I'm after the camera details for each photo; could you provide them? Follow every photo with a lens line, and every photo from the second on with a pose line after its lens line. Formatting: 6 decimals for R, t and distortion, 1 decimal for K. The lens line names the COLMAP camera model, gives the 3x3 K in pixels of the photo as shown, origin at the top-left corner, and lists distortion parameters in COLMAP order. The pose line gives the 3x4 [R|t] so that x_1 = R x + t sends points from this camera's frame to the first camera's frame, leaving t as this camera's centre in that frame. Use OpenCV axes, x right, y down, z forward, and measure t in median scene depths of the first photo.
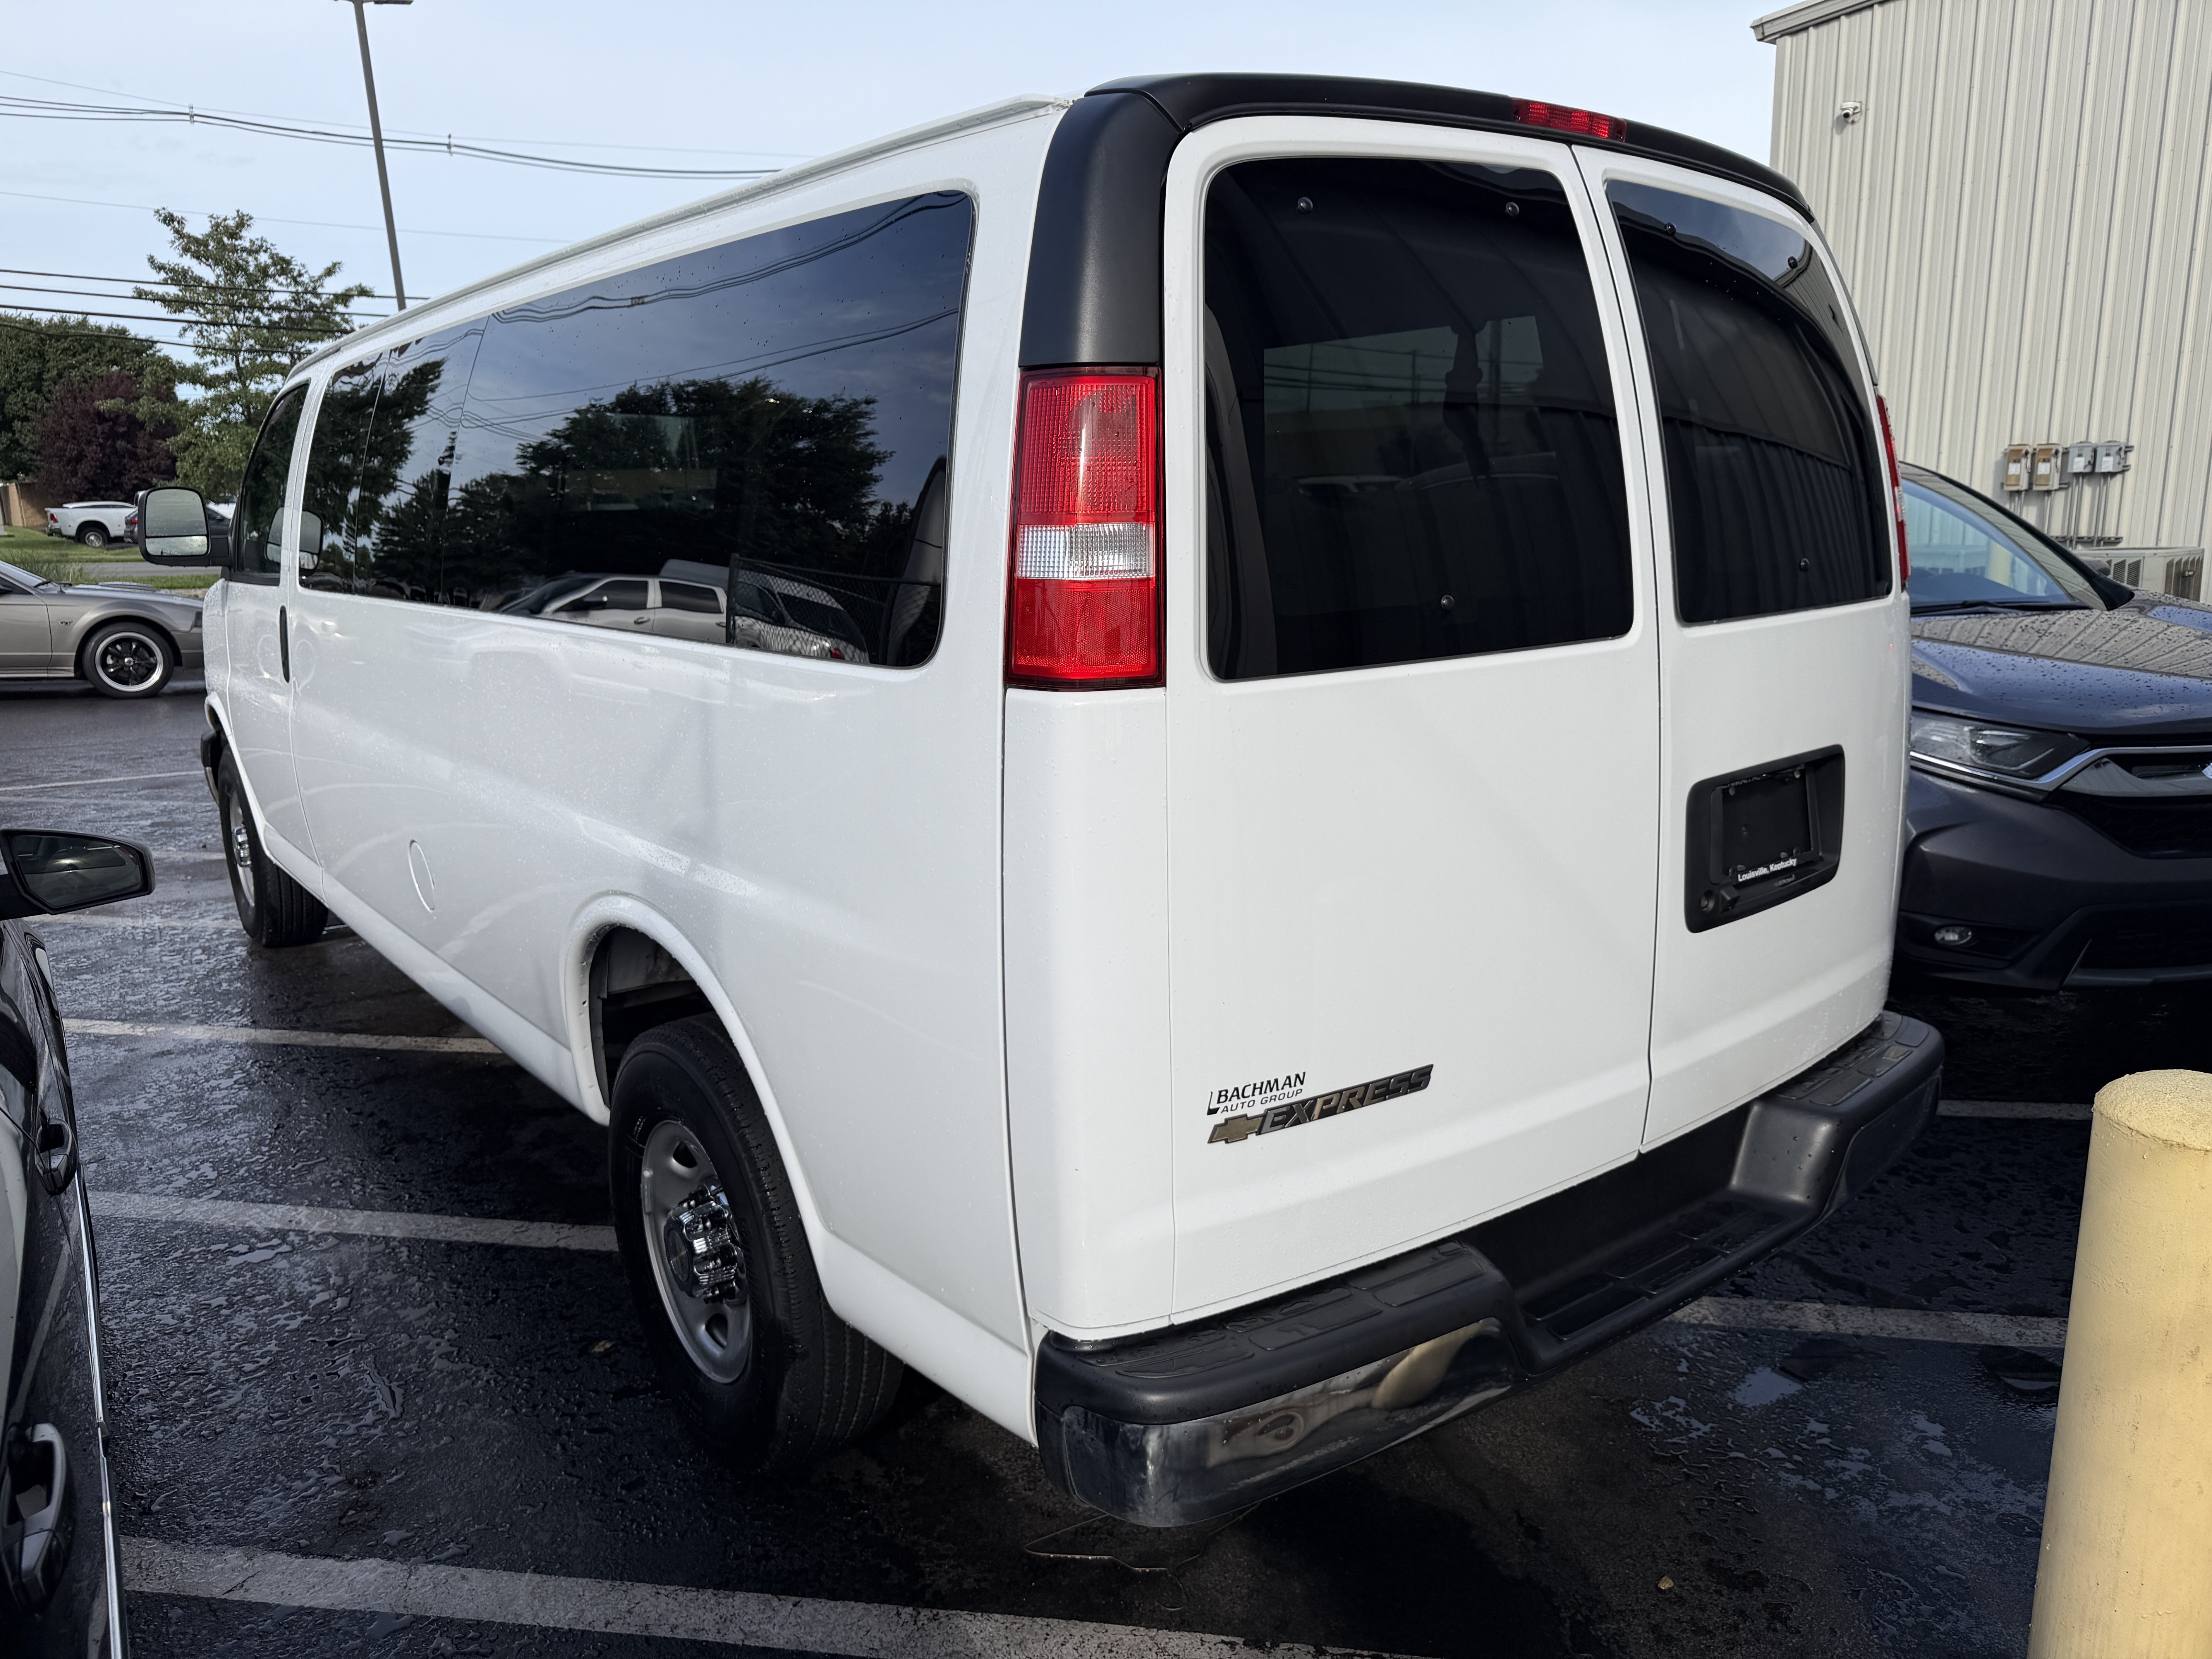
lens RADIAL K [[1591.0, 0, 1127.1], [0, 1591.0, 832.5], [0, 0, 1]] dist [0.078362, -0.106024]
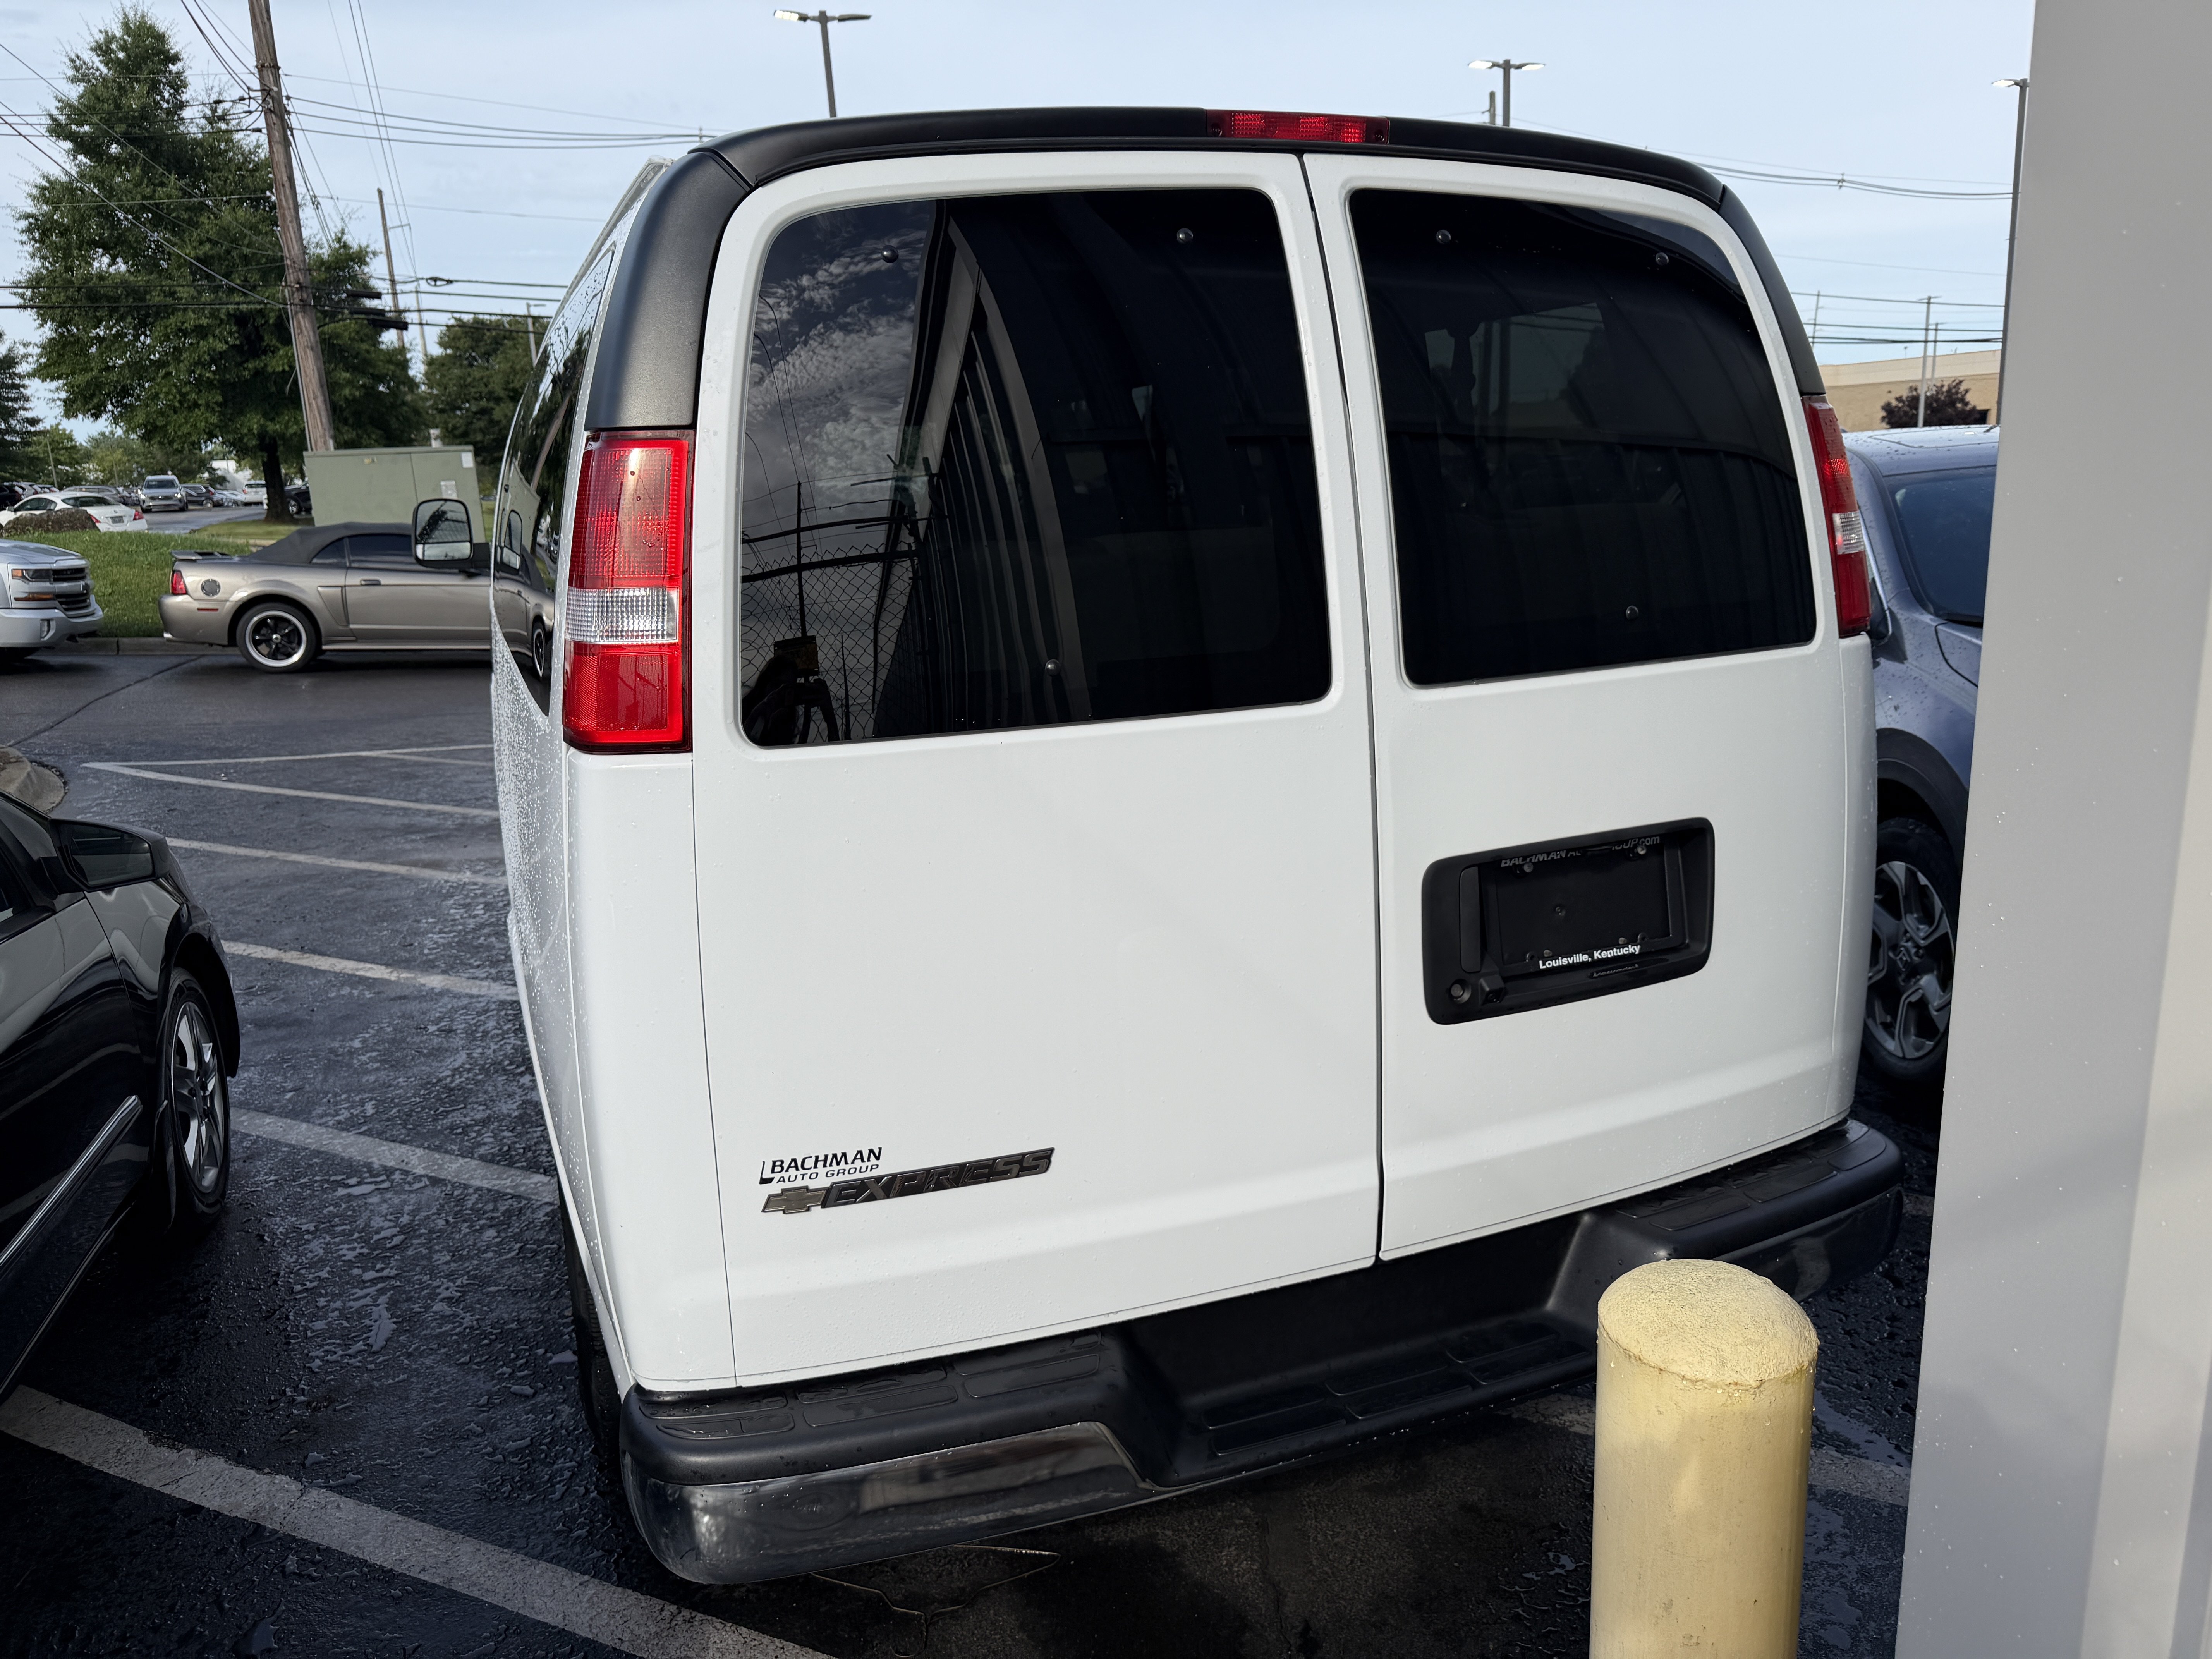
lens RADIAL K [[1600.9, 0, 1106.8], [0, 1600.9, 848.1], [0, 0, 1]] dist [0.077480, -0.113892]
pose [[0.957653, 0.049570, -0.283625, 0.435396], [-0.041998, 0.998582, 0.032719, -0.060061], [0.284844, -0.019422, 0.958377, 0.086657]]
